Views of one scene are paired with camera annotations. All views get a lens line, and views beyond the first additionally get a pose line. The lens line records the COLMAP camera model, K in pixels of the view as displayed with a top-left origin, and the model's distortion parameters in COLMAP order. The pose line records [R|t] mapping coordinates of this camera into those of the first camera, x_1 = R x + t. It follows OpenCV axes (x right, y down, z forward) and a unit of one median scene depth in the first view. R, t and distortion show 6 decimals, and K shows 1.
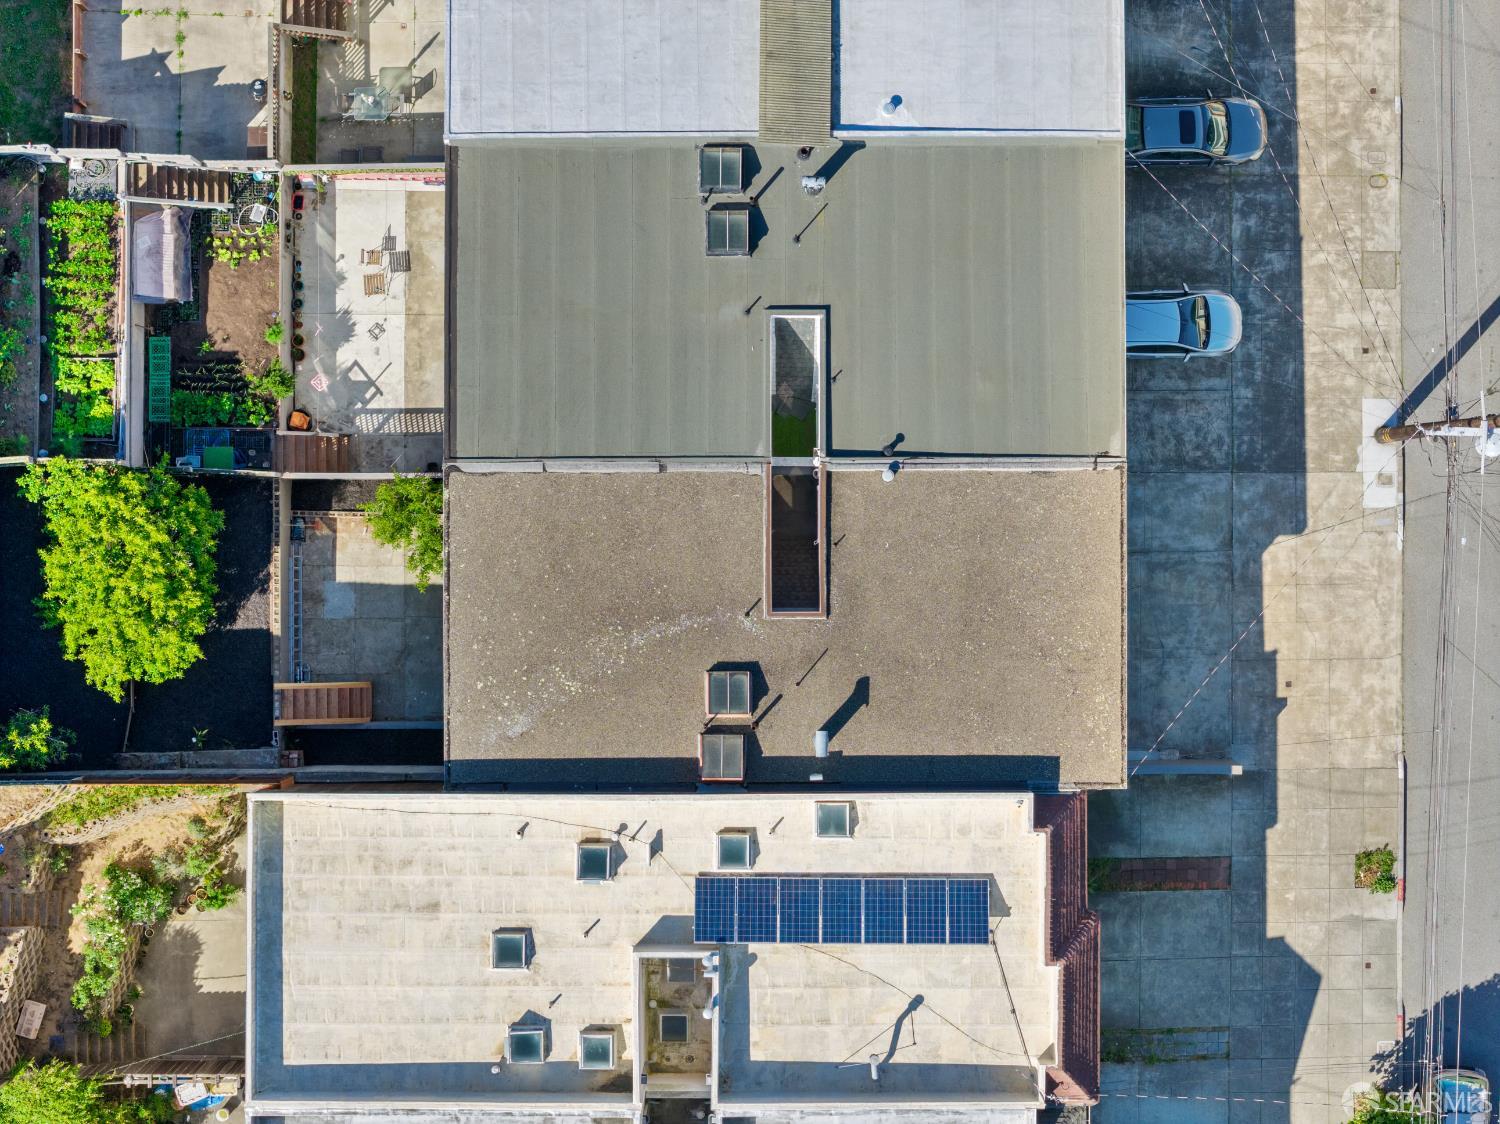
lens RADIAL K [[3020.6, 0, 745.7], [0, 3020.6, 533.9], [0, 0, 1]] dist [-0.321014, 1.879814]
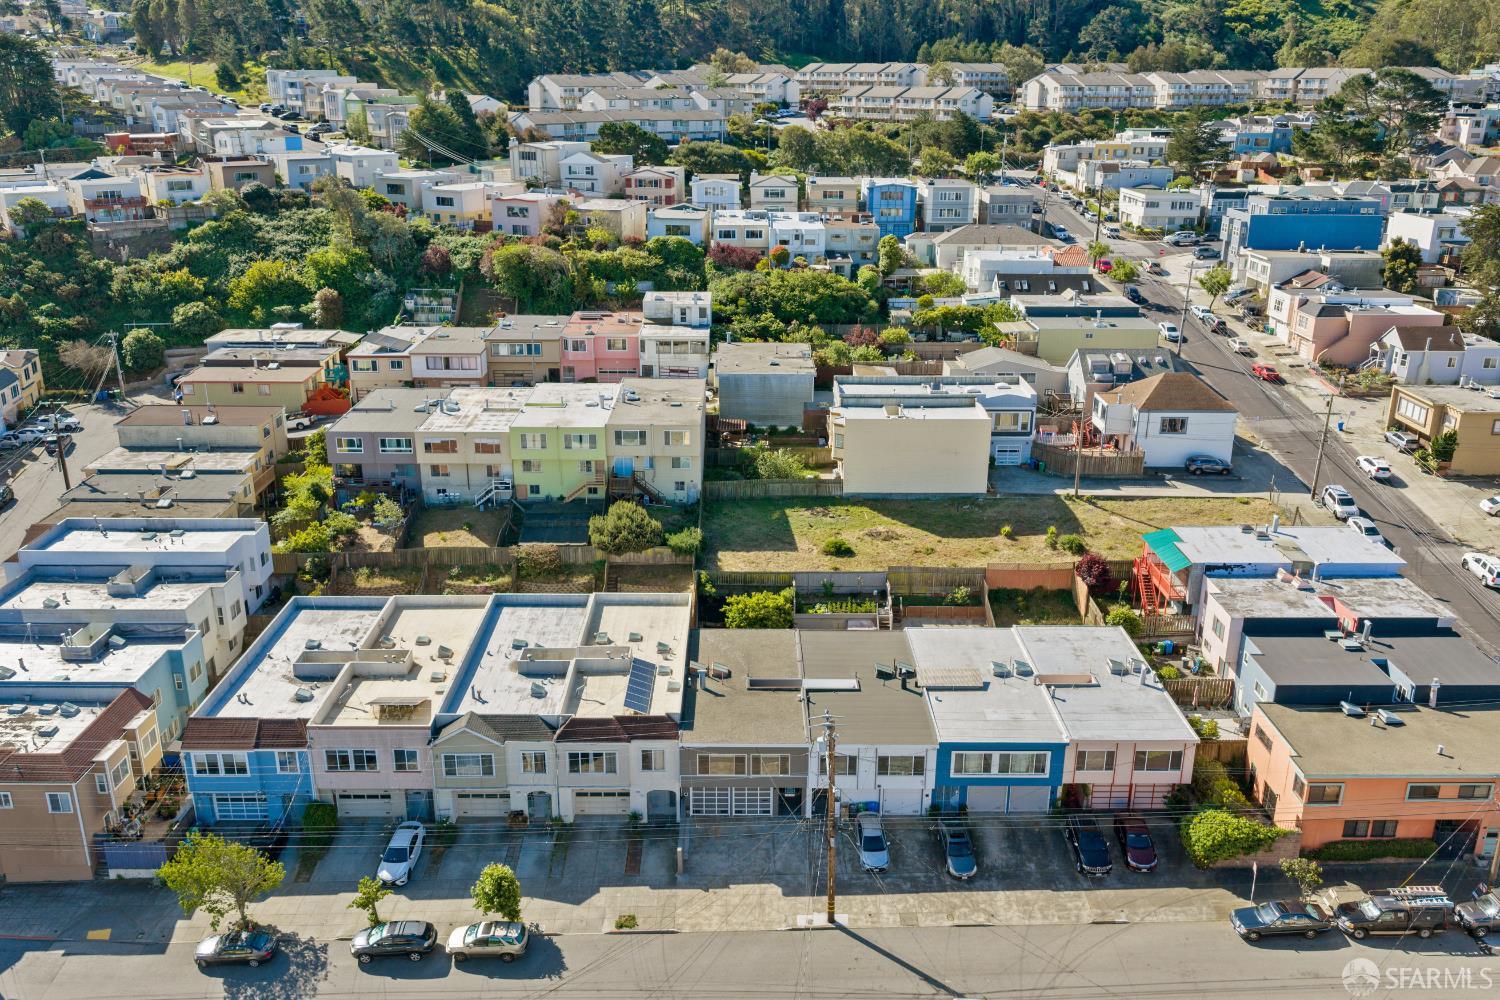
lens RADIAL K [[1228.7, 0, 750.0], [0, 1228.7, 500.0], [0, 0, 1]] dist [0.000859, -0.005565]
pose [[0.004285, 0.330705, -0.943725, 0.939703], [-0.999953, 0.009630, -0.001165, 0.022704], [0.008703, 0.943685, 0.330730, 0.429641]]
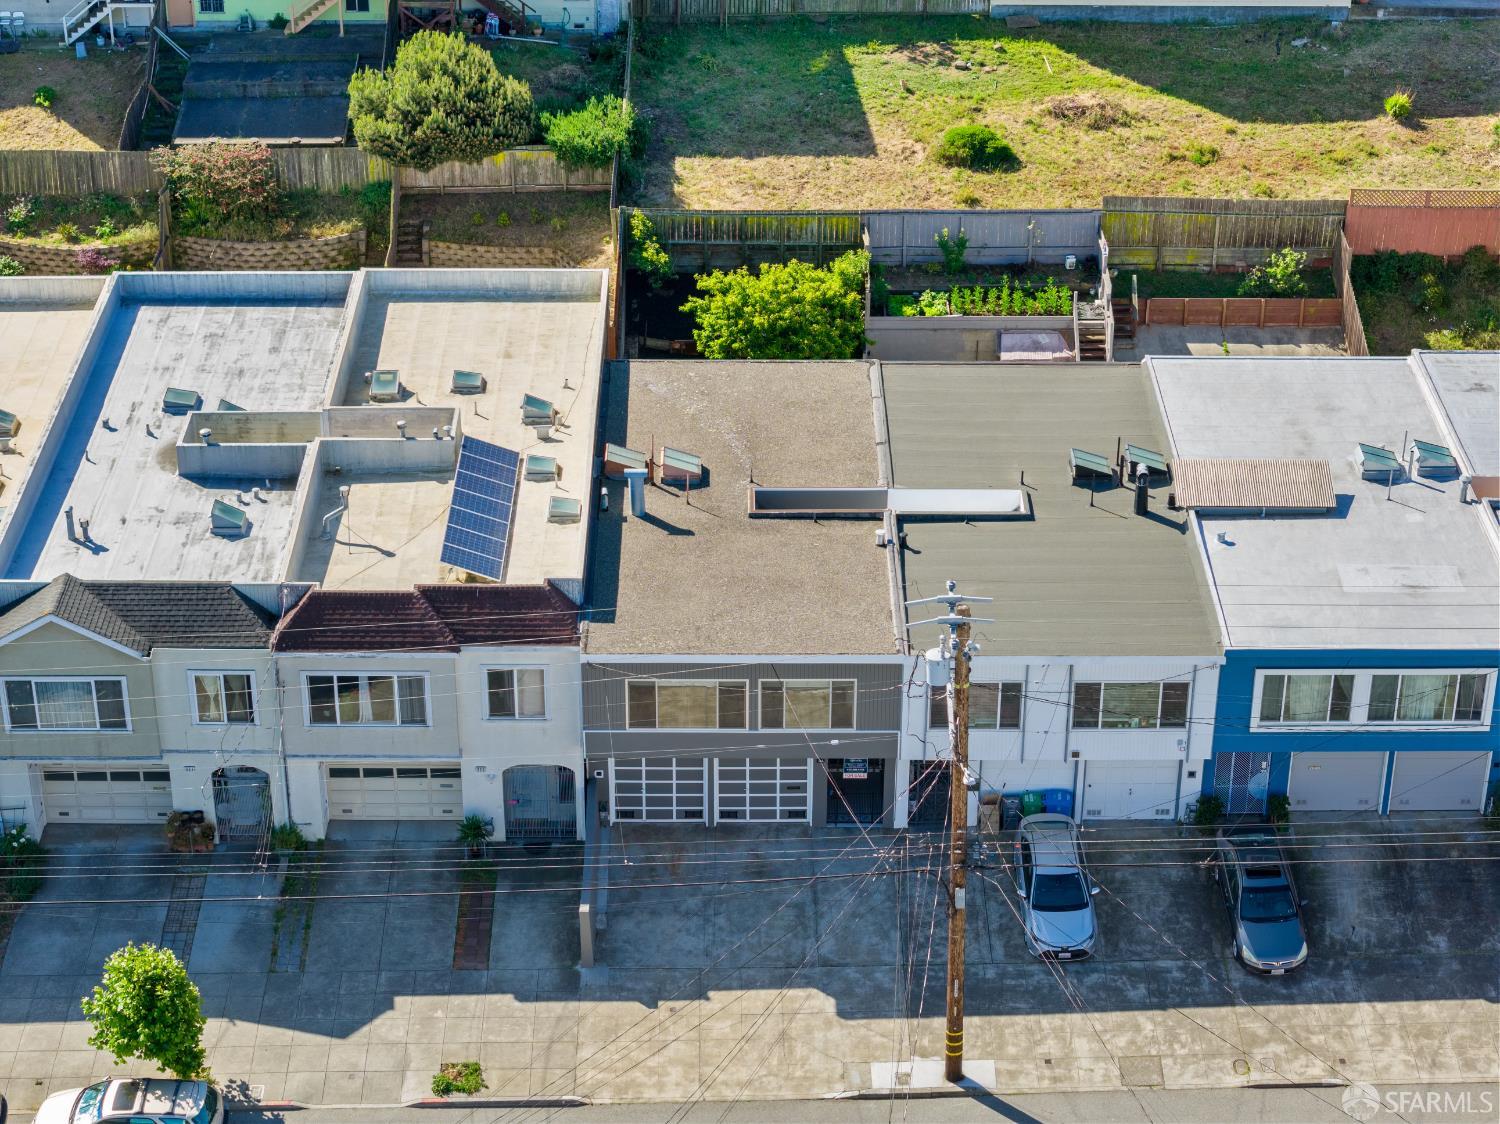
lens RADIAL K [[3020.6, 0, 745.7], [0, 3020.6, 533.9], [0, 0, 1]] dist [-0.321014, 1.879814]
pose [[0.002600, 0.491958, -0.870615, 0.901704], [-0.999923, 0.011844, 0.003706, 0.022937], [0.012135, 0.870539, 0.491950, 0.429097]]
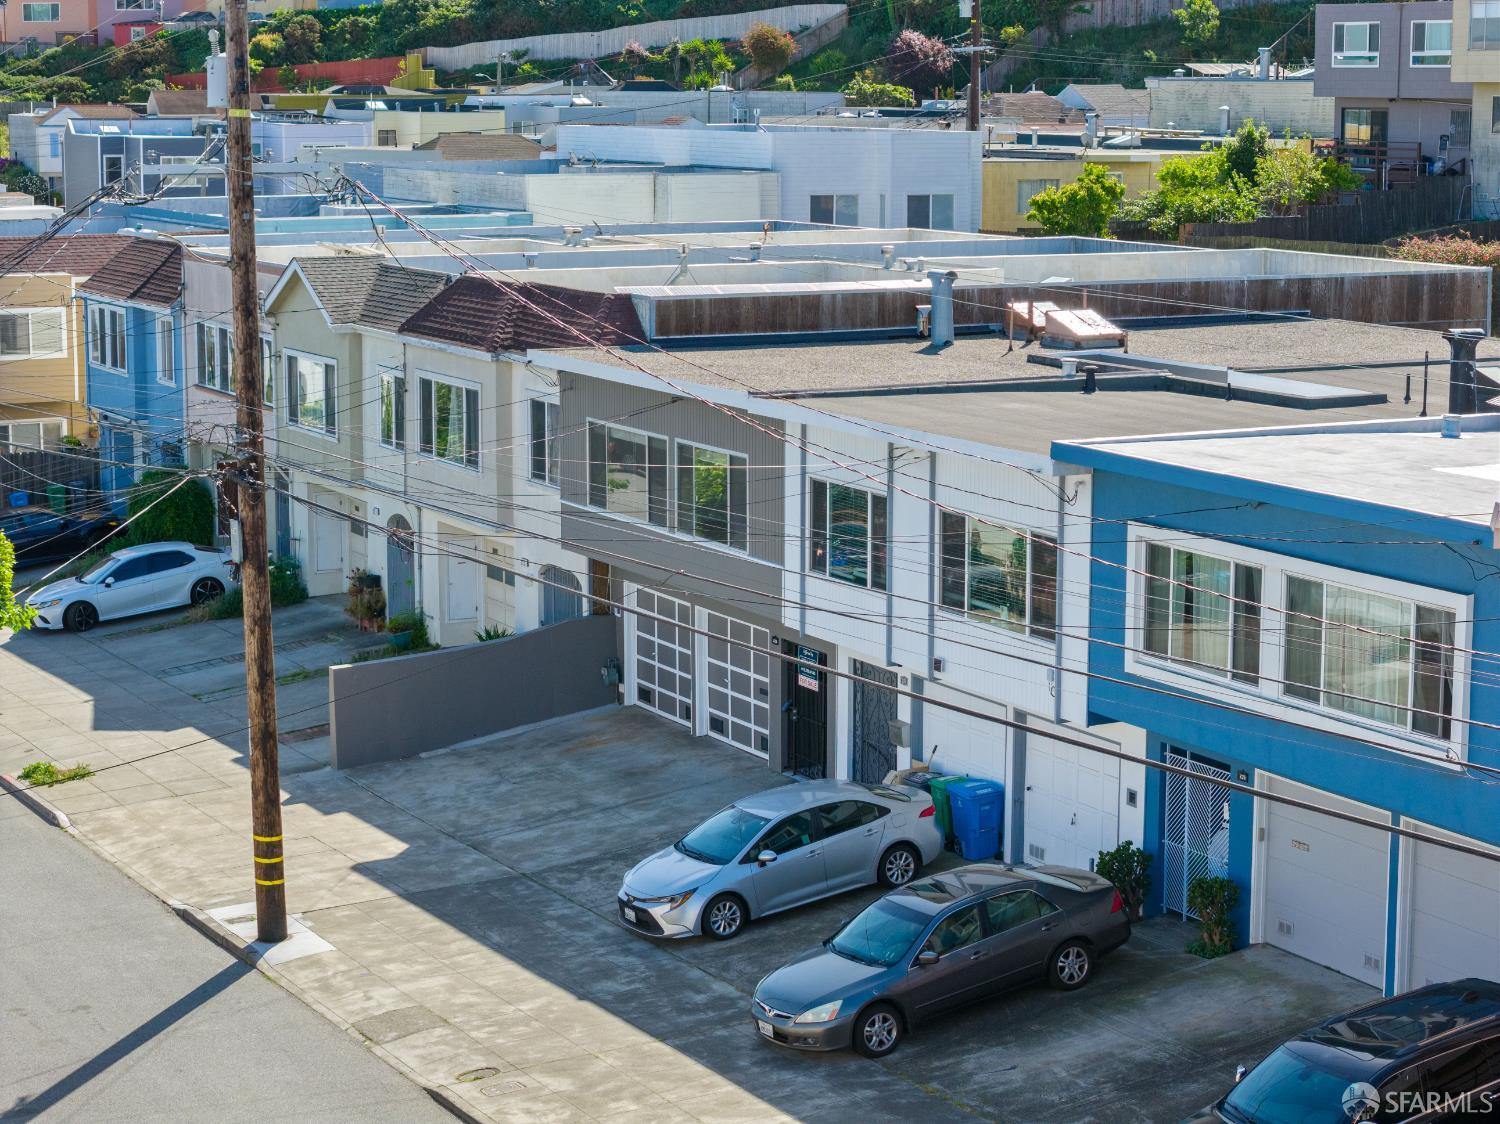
lens RADIAL K [[3020.6, 0, 745.7], [0, 3020.6, 533.9], [0, 0, 1]] dist [-0.321014, 1.879814]
pose [[-0.882465, 0.074173, -0.464493, 0.371392], [-0.470282, -0.119191, 0.874430, -0.507797], [0.009495, 0.990097, 0.140064, 0.866391]]
